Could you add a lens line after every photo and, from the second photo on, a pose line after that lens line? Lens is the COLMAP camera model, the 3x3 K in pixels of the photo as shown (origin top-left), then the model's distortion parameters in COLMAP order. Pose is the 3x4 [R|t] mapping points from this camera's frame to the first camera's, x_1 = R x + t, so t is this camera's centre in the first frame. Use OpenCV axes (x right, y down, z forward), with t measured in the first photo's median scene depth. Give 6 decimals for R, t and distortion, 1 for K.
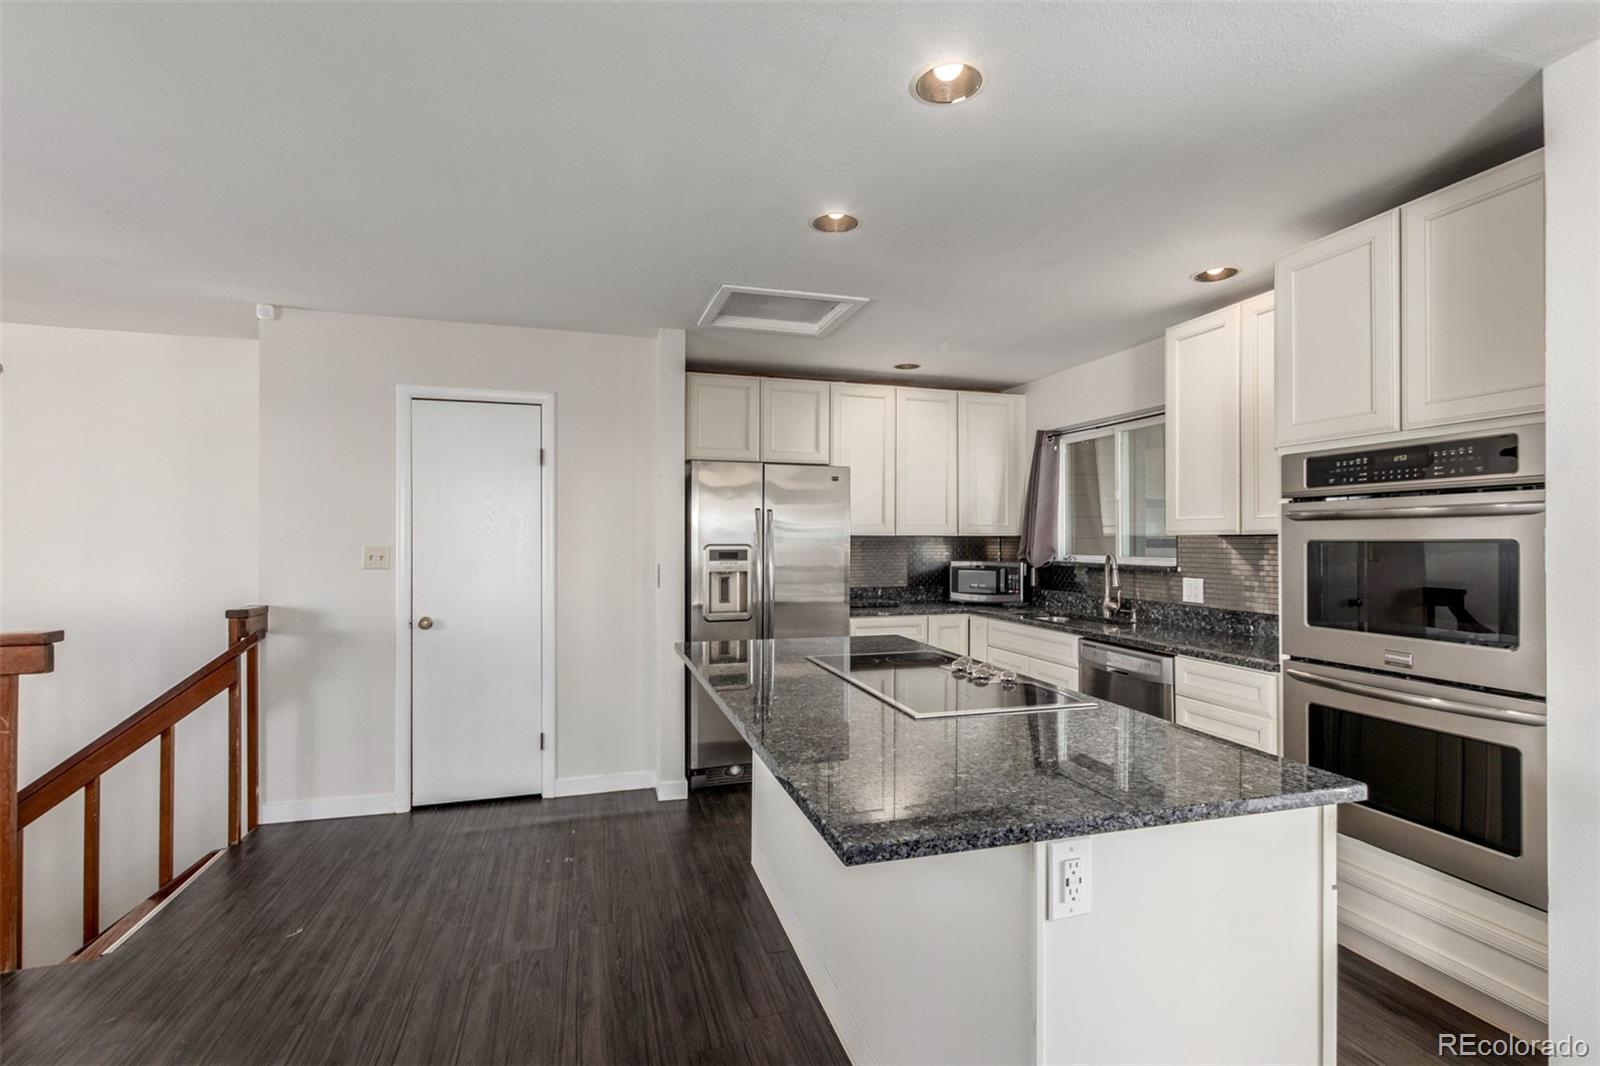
lens RADIAL K [[726.3, 0, 800.4], [0, 726.3, 541.0], [0, 0, 1]] dist [0.006149, -0.003565]
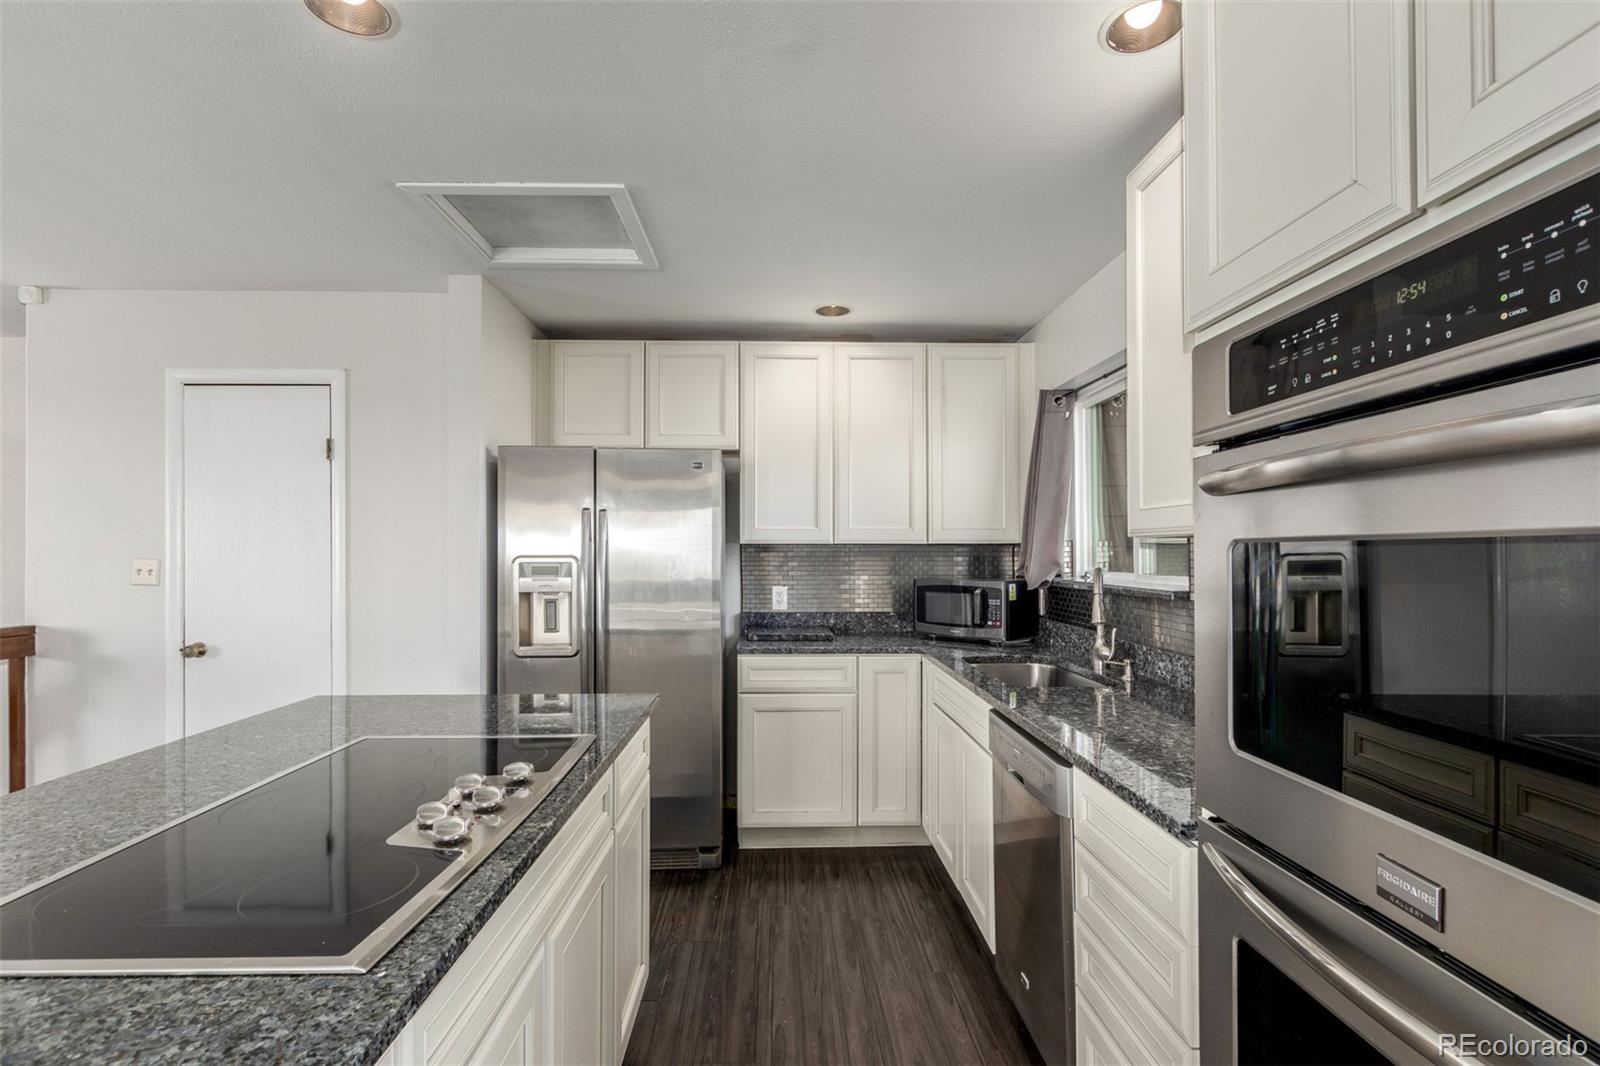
lens RADIAL K [[735.5, 0, 794.1], [0, 735.5, 551.6], [0, 0, 1]] dist [0.001455, -0.001151]
pose [[0.965483, -0.002852, -0.260449, 0.352025], [0.002024, 0.999992, -0.003449, 0.003577], [0.260457, 0.002802, 0.965482, 0.330749]]
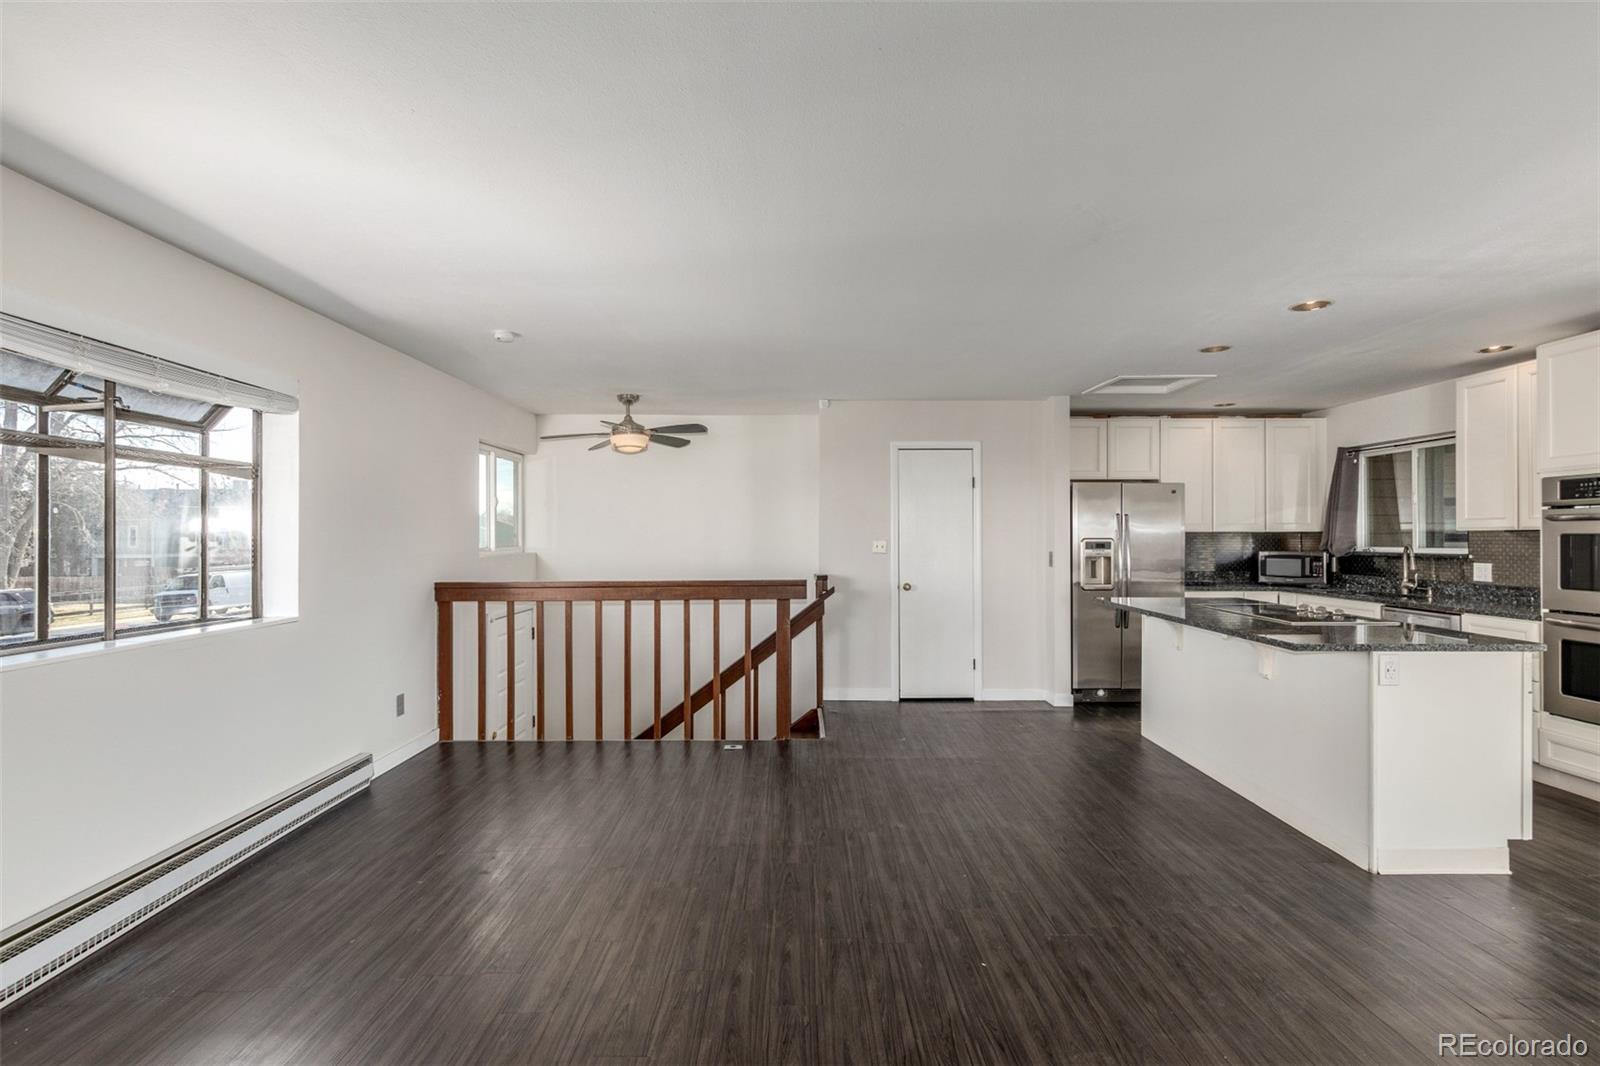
lens RADIAL K [[721.8, 0, 809.9], [0, 721.8, 535.4], [0, 0, 1]] dist [0.001564, -0.000588]
pose [[0.958789, -0.002389, -0.284109, -0.245601], [0.001380, 0.999992, -0.003751, 0.003782], [0.284116, 0.003204, 0.958785, -0.574301]]
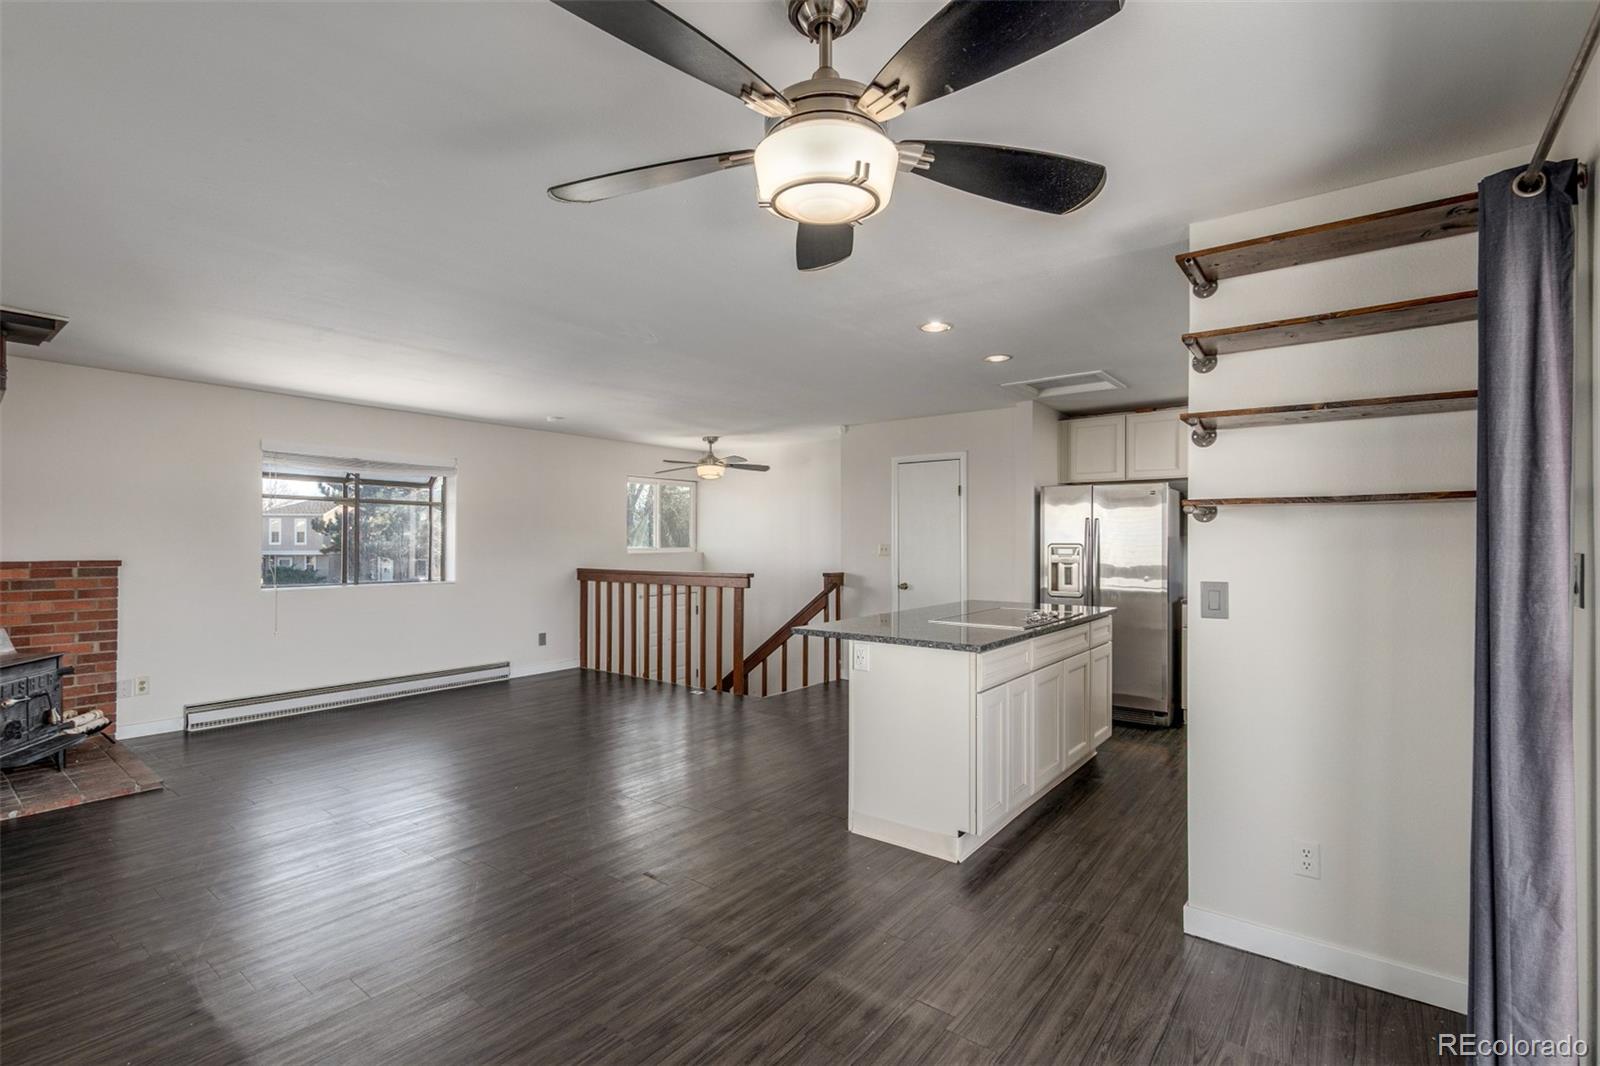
lens RADIAL K [[726.3, 0, 800.4], [0, 726.3, 541.0], [0, 0, 1]] dist [0.006149, -0.003565]
pose [[0.583811, 0.001449, -0.811888, 0.764169], [-0.000233, 0.999999, 0.001617, -0.002099], [0.811889, -0.000754, 0.583811, -0.261998]]
